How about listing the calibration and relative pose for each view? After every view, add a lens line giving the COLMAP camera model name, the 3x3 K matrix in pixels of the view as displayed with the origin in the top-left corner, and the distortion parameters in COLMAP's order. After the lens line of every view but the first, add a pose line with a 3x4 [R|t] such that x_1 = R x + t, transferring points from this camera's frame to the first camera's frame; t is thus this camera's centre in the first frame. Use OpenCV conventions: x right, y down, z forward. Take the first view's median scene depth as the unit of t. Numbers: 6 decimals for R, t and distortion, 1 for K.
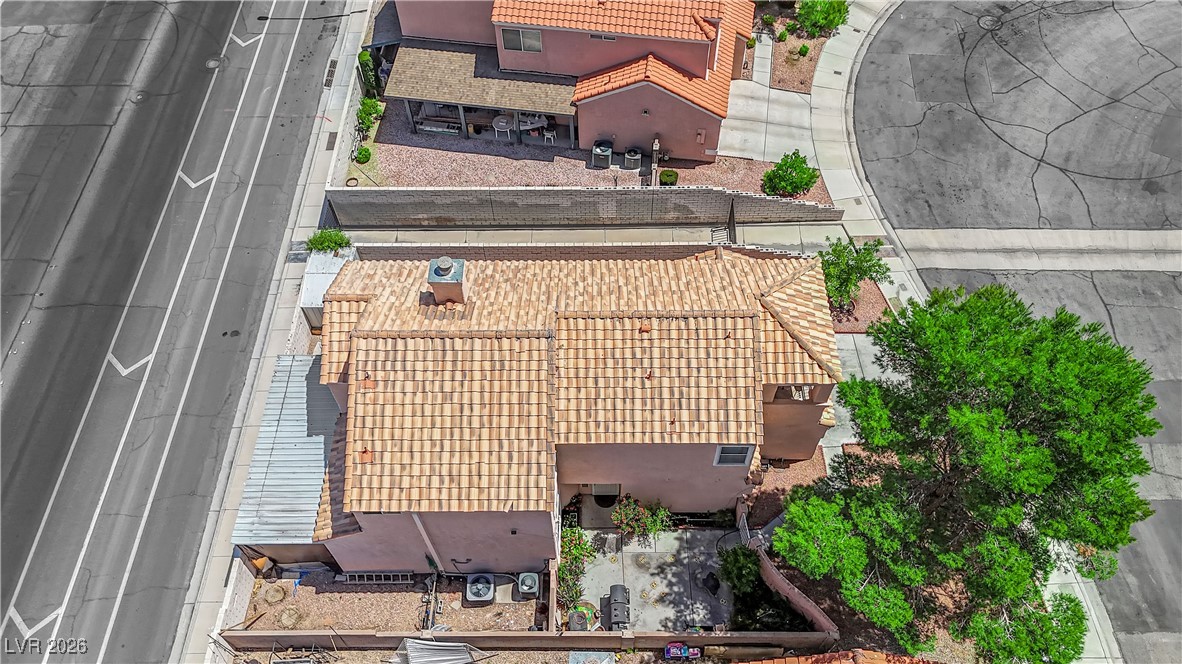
lens RADIAL K [[924.4, 0, 584.2], [0, 924.4, 352.3], [0, 0, 1]] dist [0.066965, -0.078246]
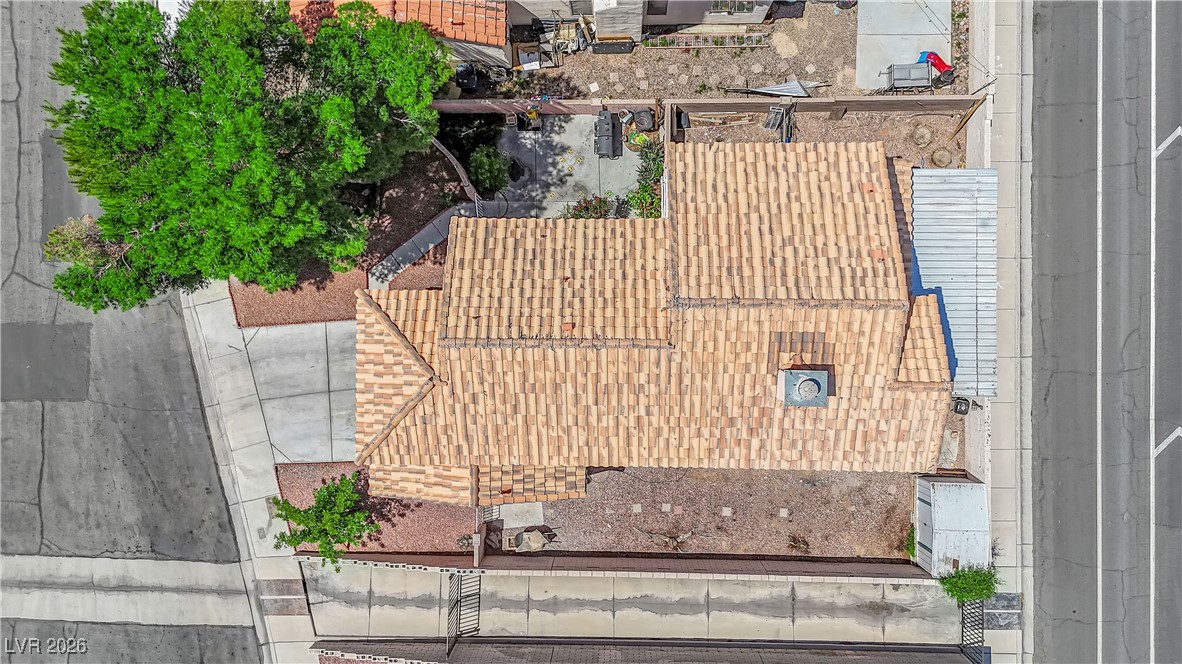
lens RADIAL K [[924.4, 0, 584.2], [0, 924.4, 352.3], [0, 0, 1]] dist [0.066965, -0.078246]
pose [[-0.998272, 0.004715, 0.058574, -0.000532], [0.031392, -0.799833, 0.599402, -0.576230], [0.049676, 0.600205, 0.798302, 0.317916]]
